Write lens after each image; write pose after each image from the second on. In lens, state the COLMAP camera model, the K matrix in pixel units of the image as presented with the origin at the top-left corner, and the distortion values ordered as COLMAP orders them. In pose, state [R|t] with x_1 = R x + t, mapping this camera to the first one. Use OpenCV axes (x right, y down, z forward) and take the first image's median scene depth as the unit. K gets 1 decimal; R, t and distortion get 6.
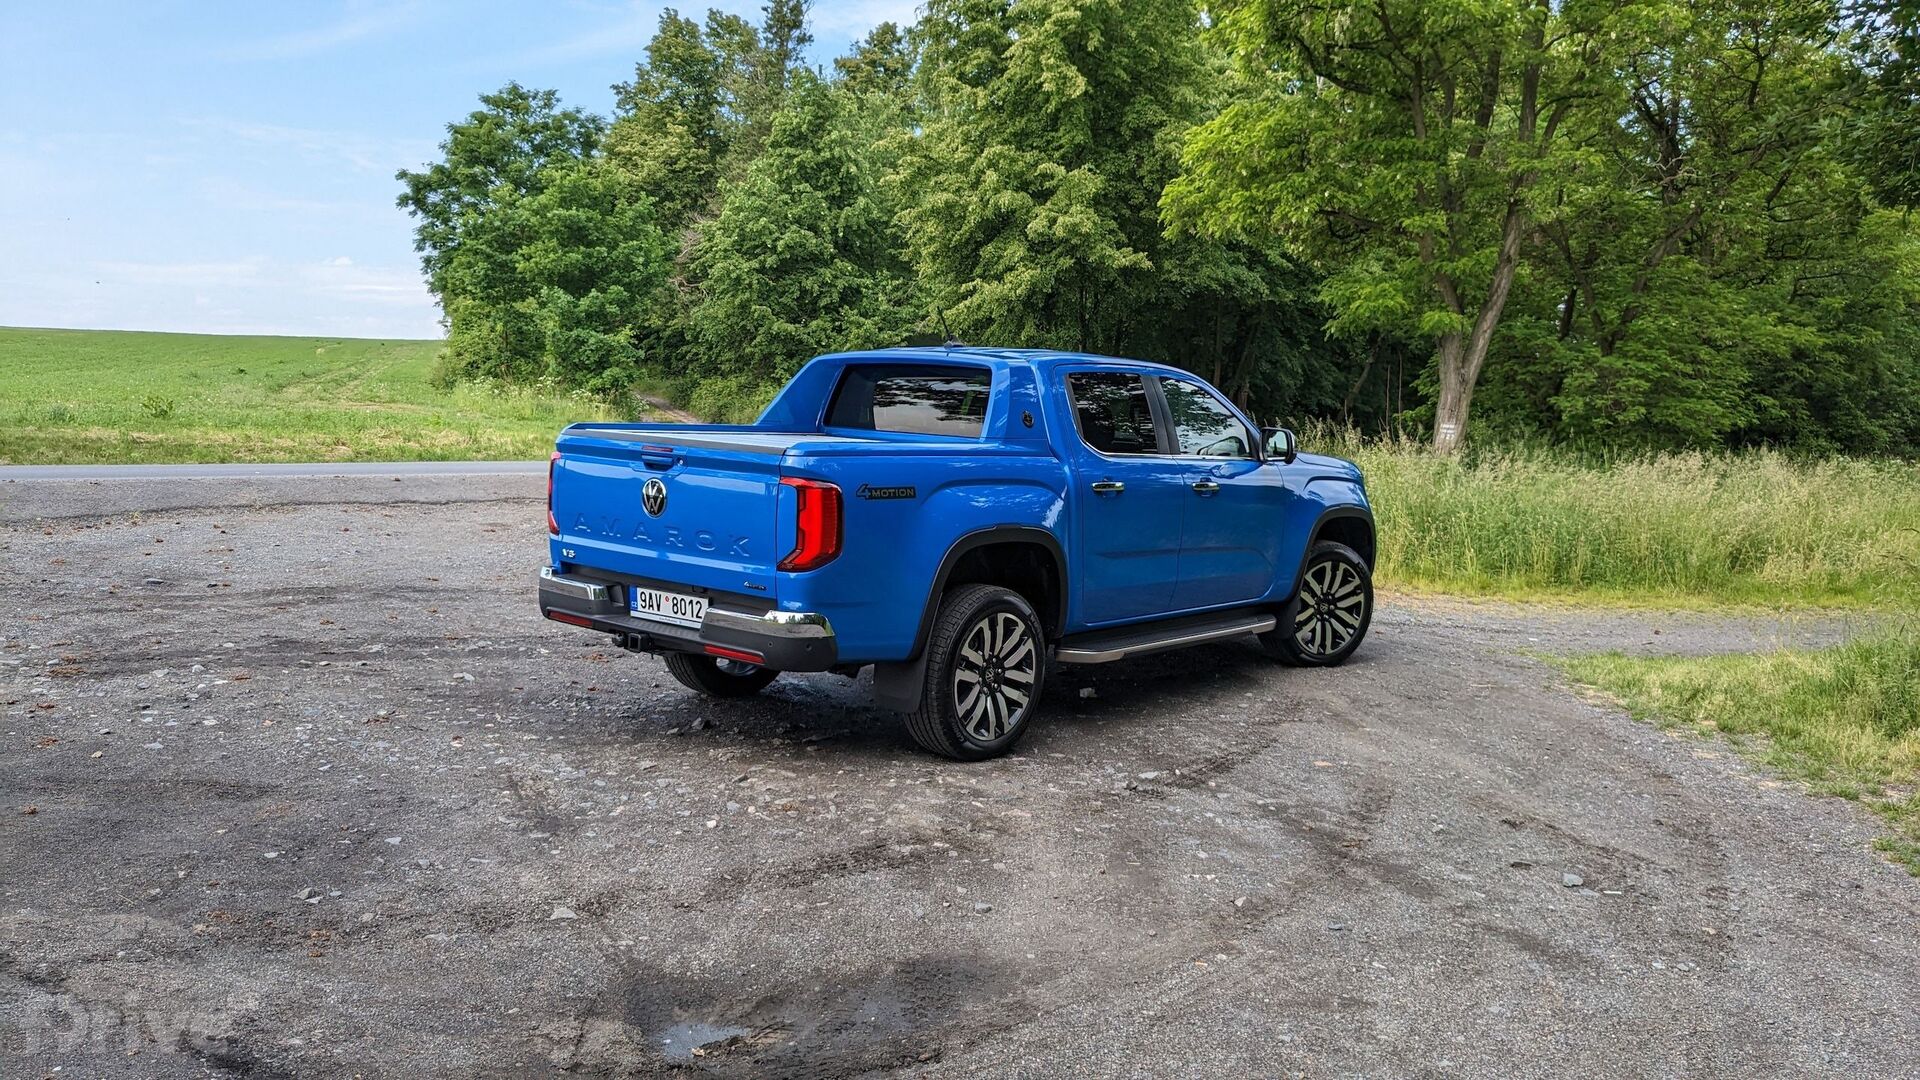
lens RADIAL K [[1536.3, 0, 941.0], [0, 1536.3, 605.0], [0, 0, 1]] dist [0.045174, -0.079210]
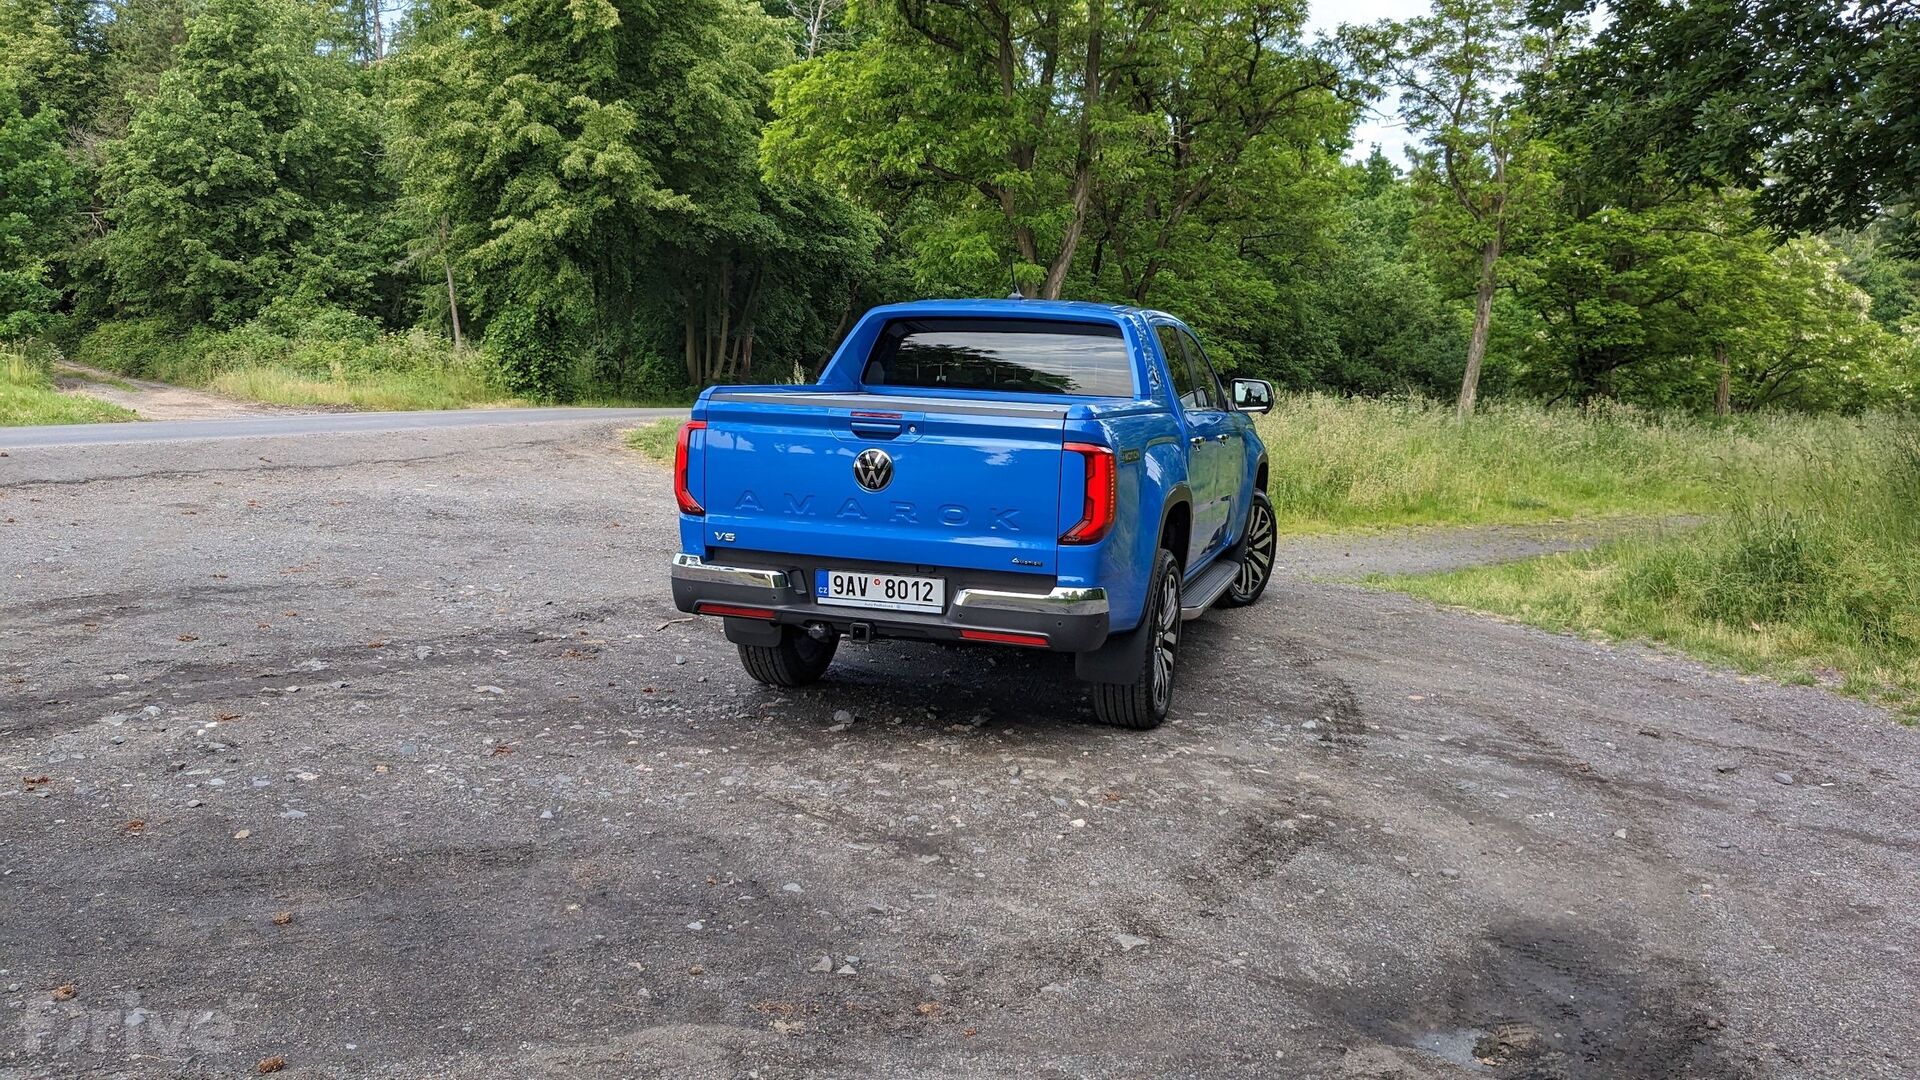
lens RADIAL K [[1536.3, 0, 945.8], [0, 1536.3, 587.0], [0, 0, 1]] dist [0.045174, -0.079210]
pose [[0.920256, -0.065054, 0.385872, -0.104208], [0.055807, 0.997823, 0.035129, -0.006477], [-0.387318, -0.010794, 0.921883, 0.034266]]
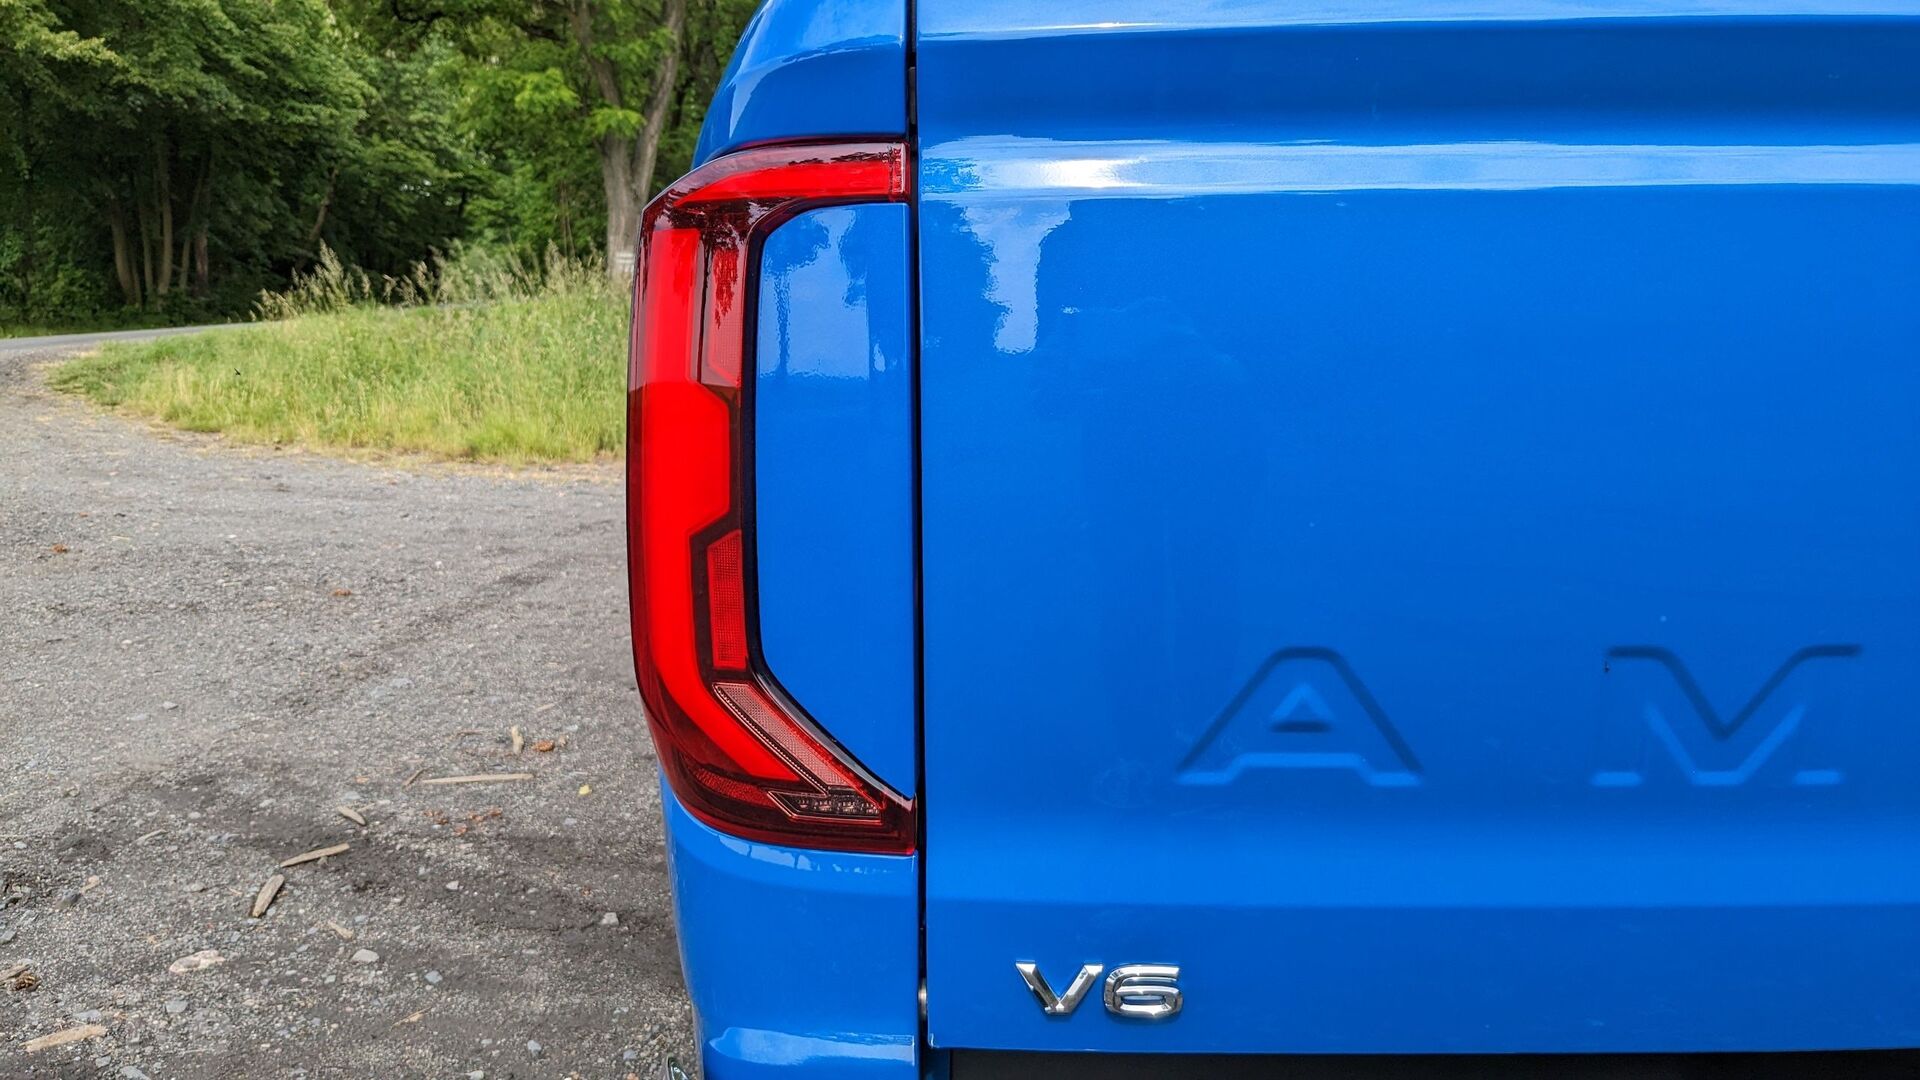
lens RADIAL K [[1536.3, 0, 922.9], [0, 1536.3, 534.1], [0, 0, 1]] dist [0.045174, -0.079210]
pose [[0.750228, -0.164472, 0.640396, -0.072397], [0.136313, 0.986234, 0.093602, -0.018511], [-0.646975, 0.017072, 0.762320, 0.208485]]
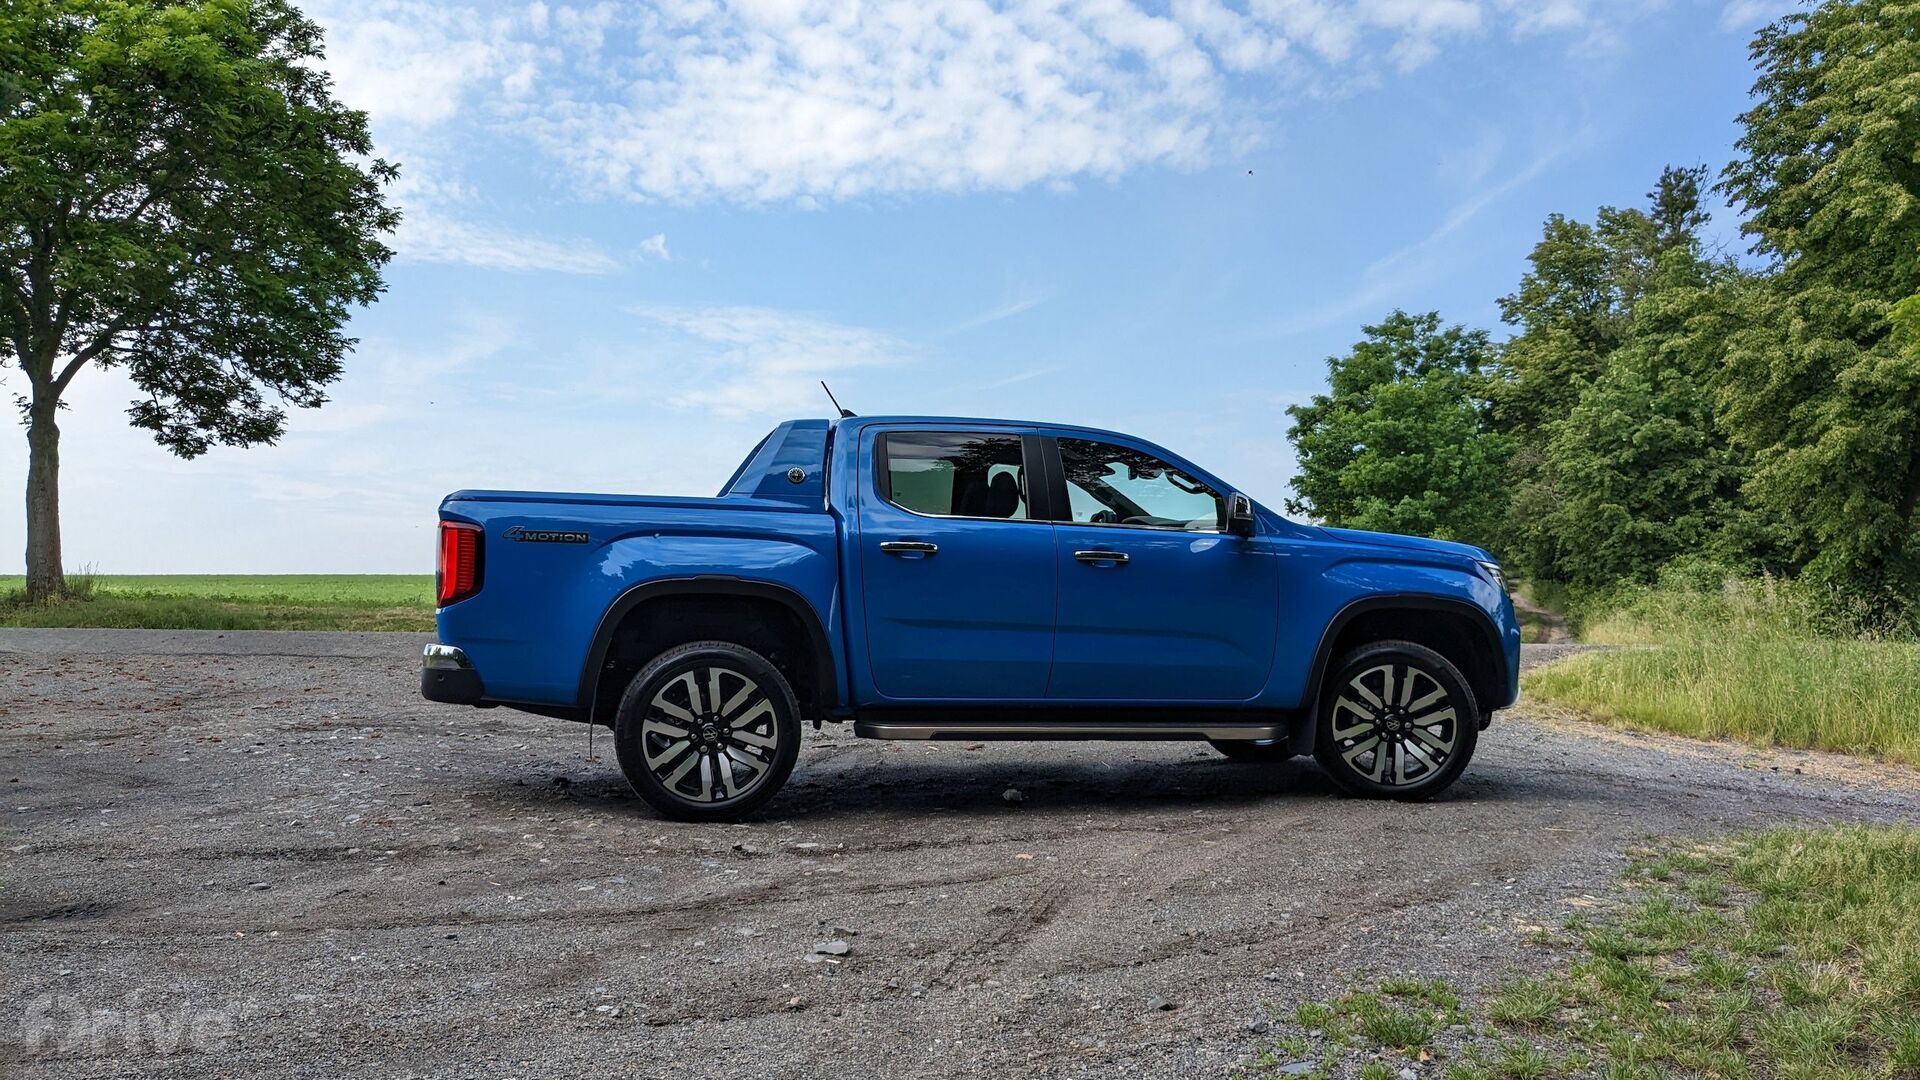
lens RADIAL K [[1536.3, 0, 938.9], [0, 1536.3, 612.2], [0, 0, 1]] dist [0.045174, -0.079210]
pose [[0.796701, -0.020840, -0.604014, 0.161522], [-0.070317, 0.989422, -0.126885, 0.018217], [0.600269, 0.143562, 0.786808, 0.069429]]
